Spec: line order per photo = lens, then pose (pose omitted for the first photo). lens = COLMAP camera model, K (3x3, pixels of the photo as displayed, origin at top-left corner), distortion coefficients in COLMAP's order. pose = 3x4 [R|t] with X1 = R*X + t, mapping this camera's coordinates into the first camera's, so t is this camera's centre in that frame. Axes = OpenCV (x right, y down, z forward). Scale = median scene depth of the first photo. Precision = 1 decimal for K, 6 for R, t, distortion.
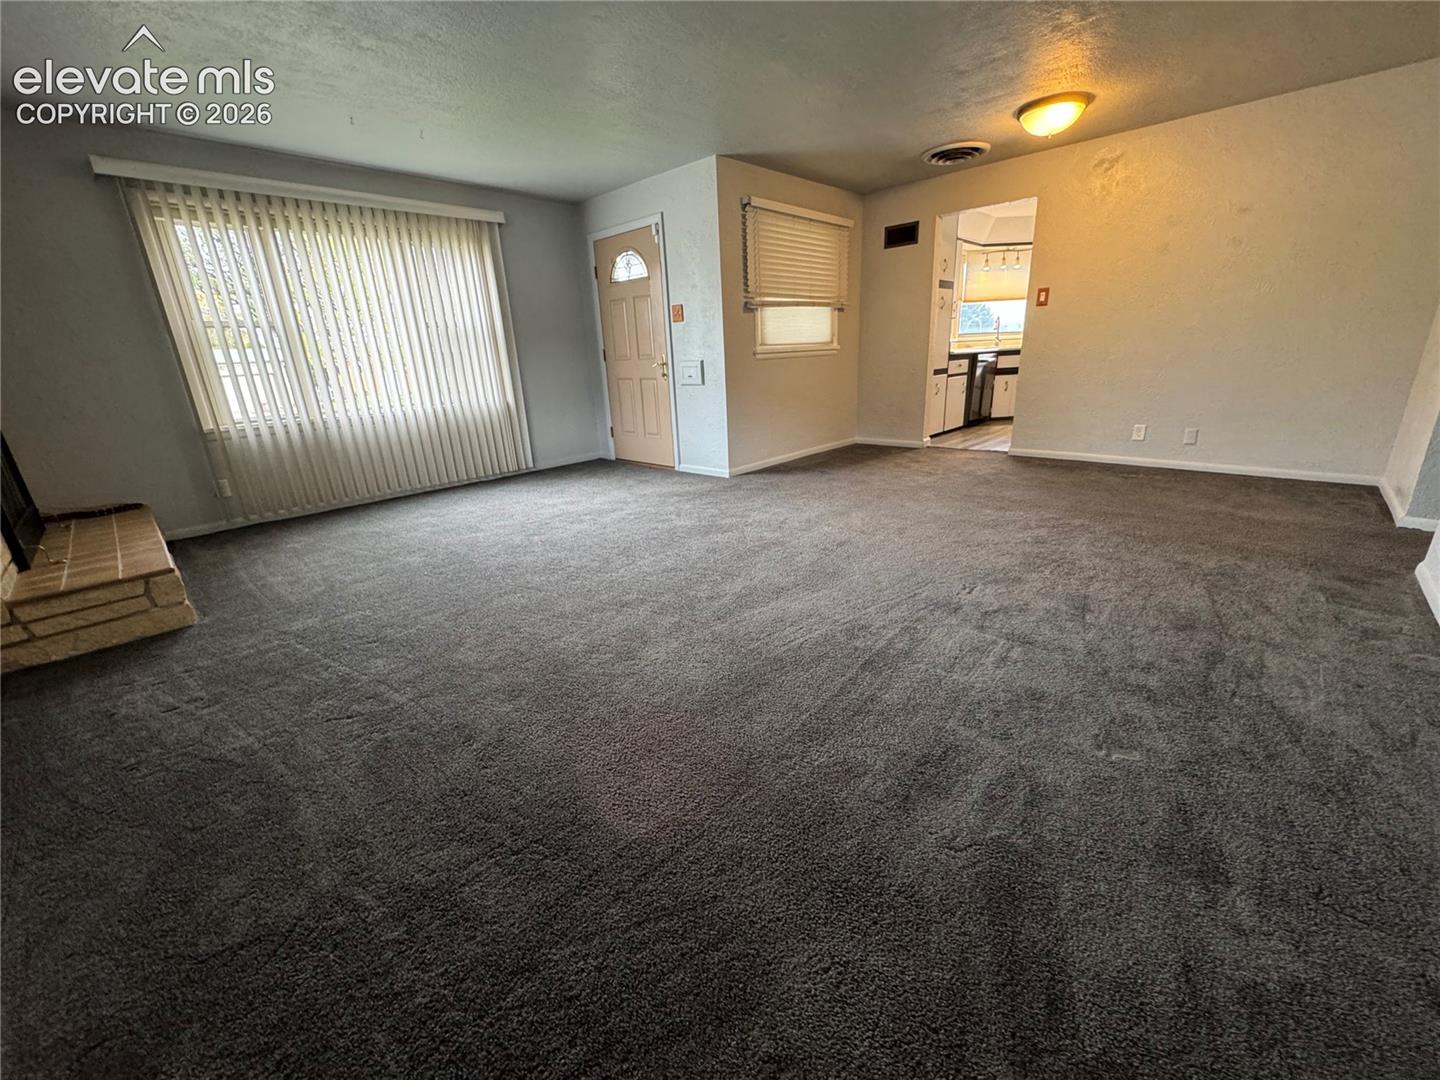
lens RADIAL K [[572.6, 0, 724.1], [0, 572.6, 538.3], [0, 0, 1]] dist [0.000200, -0.000198]
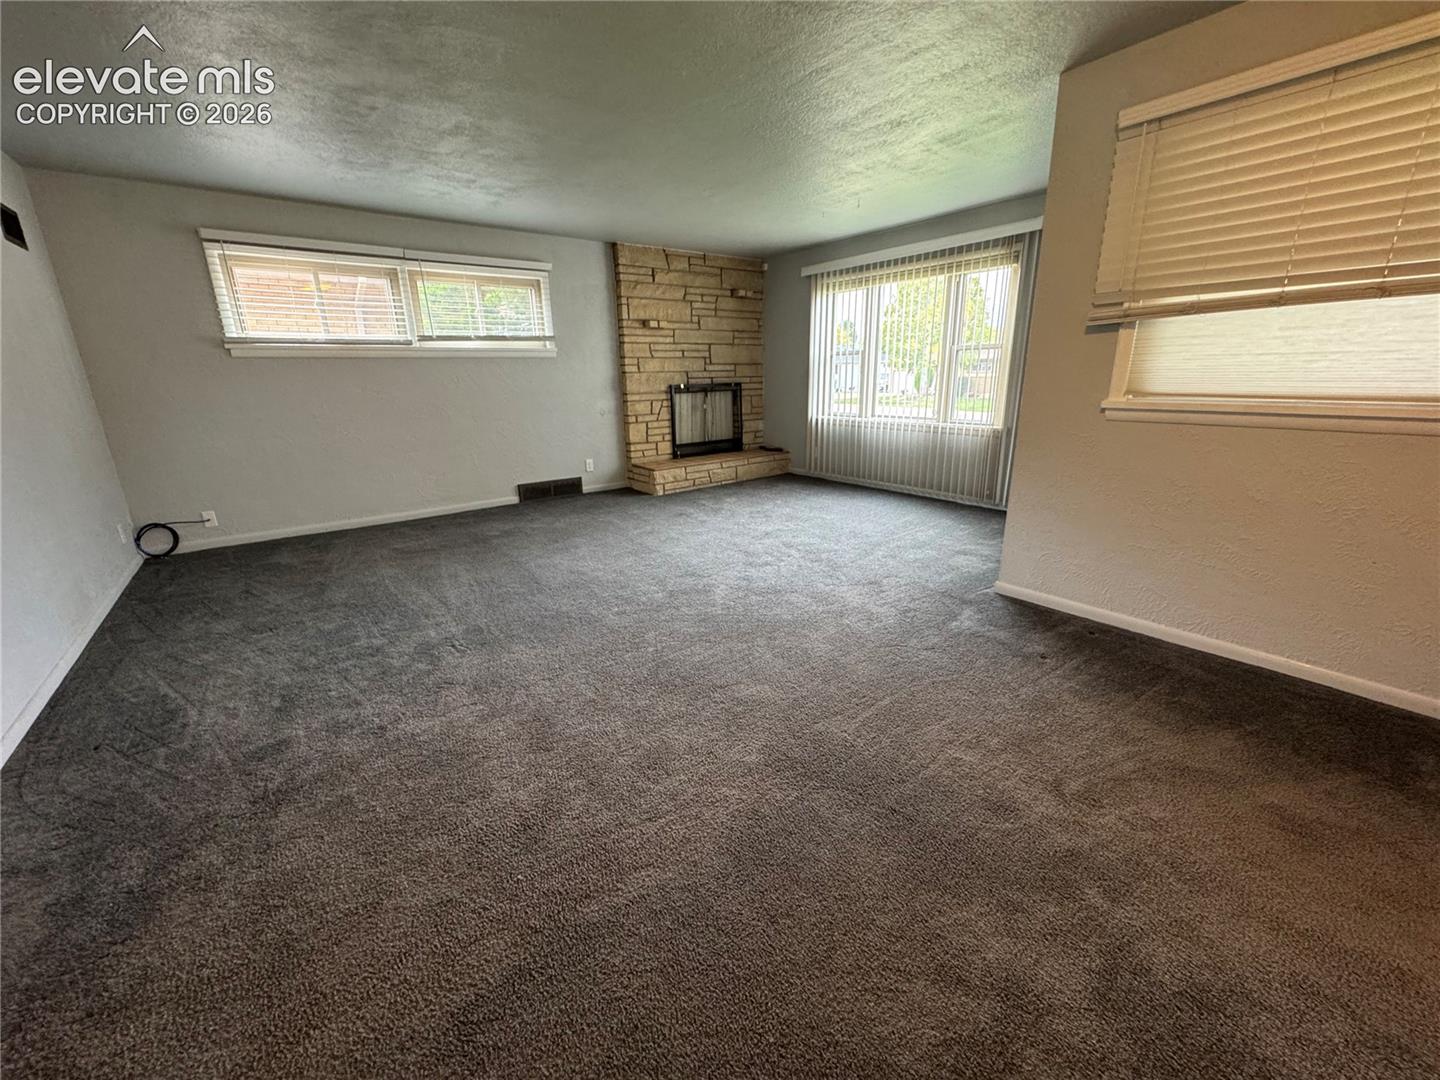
lens RADIAL K [[572.6, 0, 727.5], [0, 572.6, 537.0], [0, 0, 1]] dist [0.000200, -0.000198]
pose [[-0.164038, 0.318228, -0.933714, 0.586370], [-0.298209, 0.886252, 0.354442, -0.275580], [0.940299, 0.336584, -0.050481, 0.678497]]
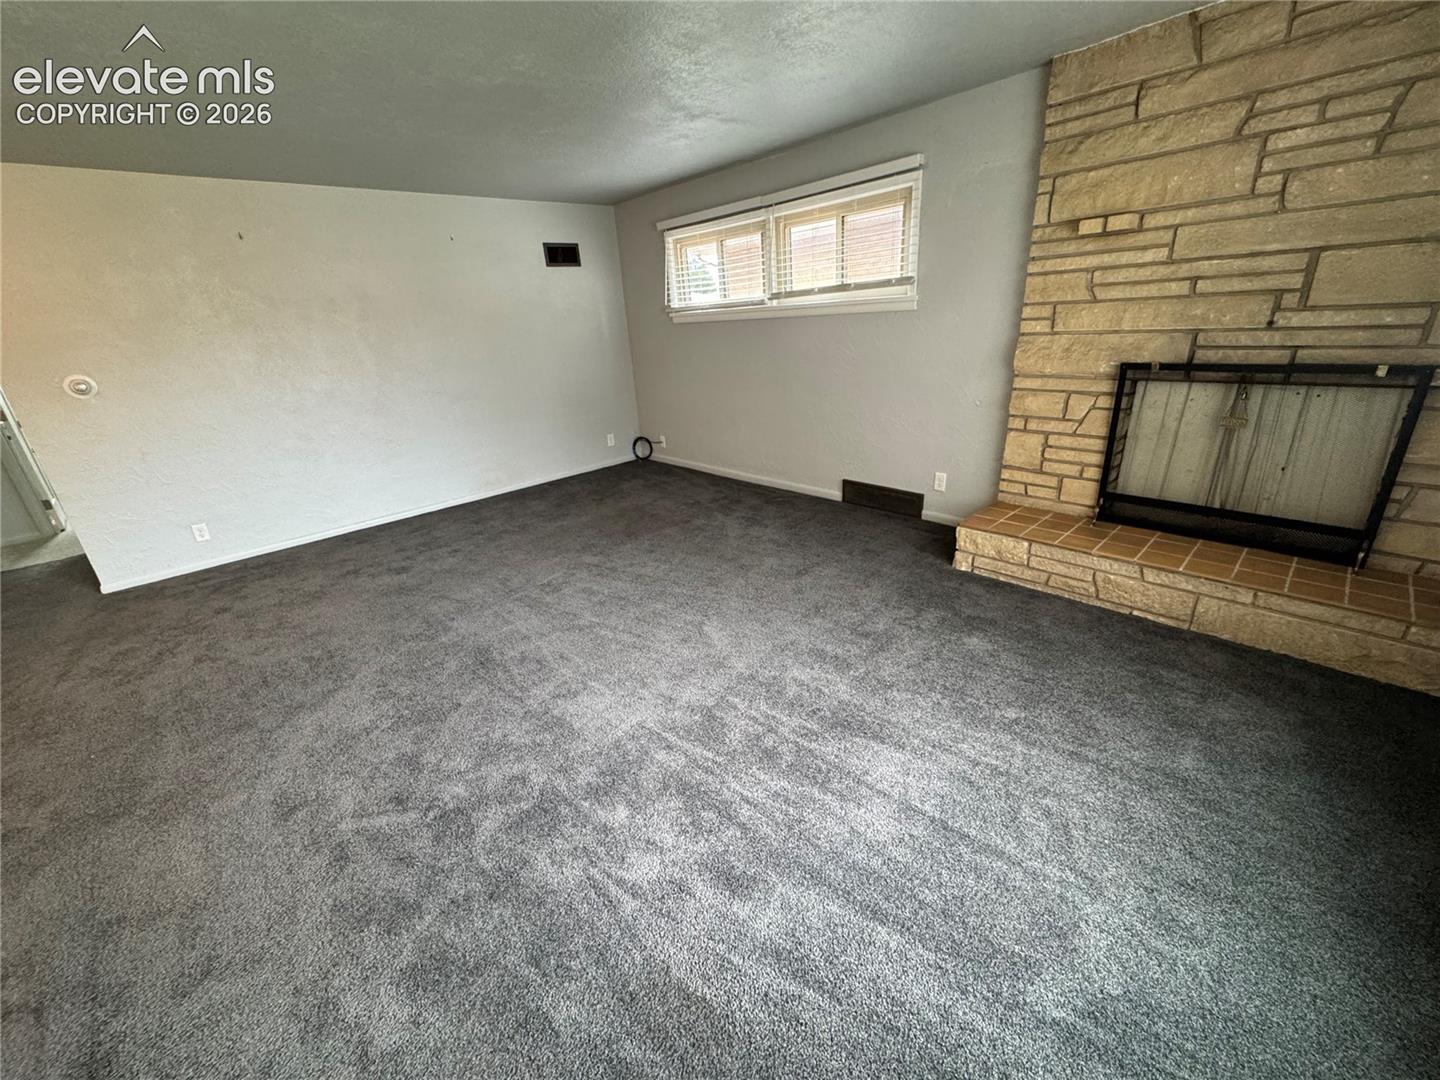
lens RADIAL K [[572.6, 0, 721.6], [0, 572.6, 535.0], [0, 0, 1]] dist [0.000200, -0.000198]
pose [[-0.991680, 0.068790, 0.108805, -0.108630], [0.122640, 0.761712, 0.636203, -0.342633], [-0.039114, 0.644254, -0.763811, 0.873266]]
